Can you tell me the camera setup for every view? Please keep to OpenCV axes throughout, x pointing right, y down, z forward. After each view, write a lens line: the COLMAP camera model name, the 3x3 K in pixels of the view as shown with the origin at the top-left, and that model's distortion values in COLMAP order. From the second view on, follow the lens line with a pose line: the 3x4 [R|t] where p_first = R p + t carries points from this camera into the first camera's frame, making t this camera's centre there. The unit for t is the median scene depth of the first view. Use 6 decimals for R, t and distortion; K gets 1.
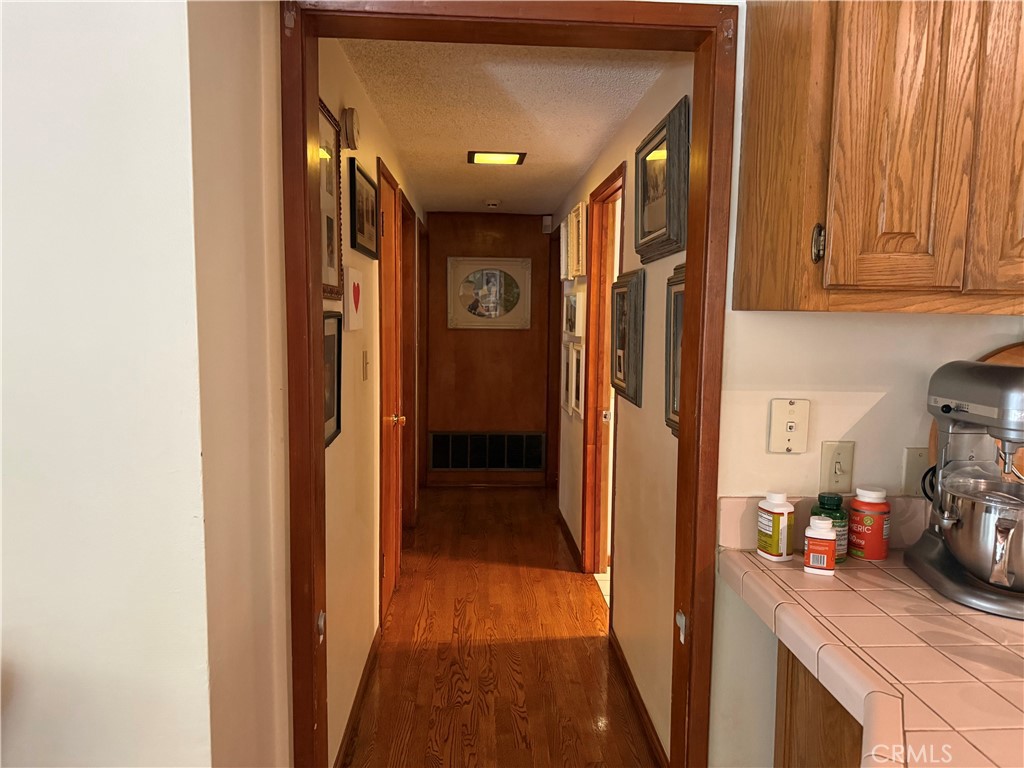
lens RADIAL K [[728.7, 0, 510.6], [0, 728.7, 386.3], [0, 0, 1]] dist [0.024731, -0.023857]
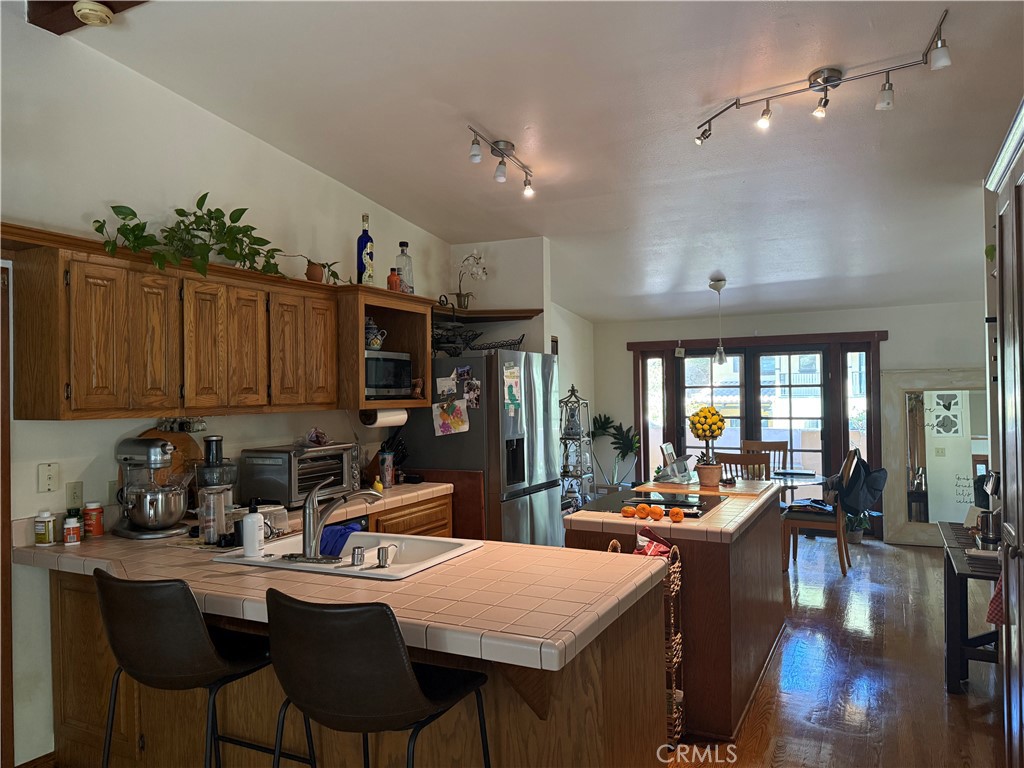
lens RADIAL K [[728.7, 0, 510.9], [0, 728.7, 384.4], [0, 0, 1]] dist [0.024731, -0.023857]
pose [[0.508685, -0.010517, 0.860889, -0.728047], [0.108113, 0.992791, -0.051754, 0.046222], [-0.854138, 0.119400, 0.506155, -1.161738]]
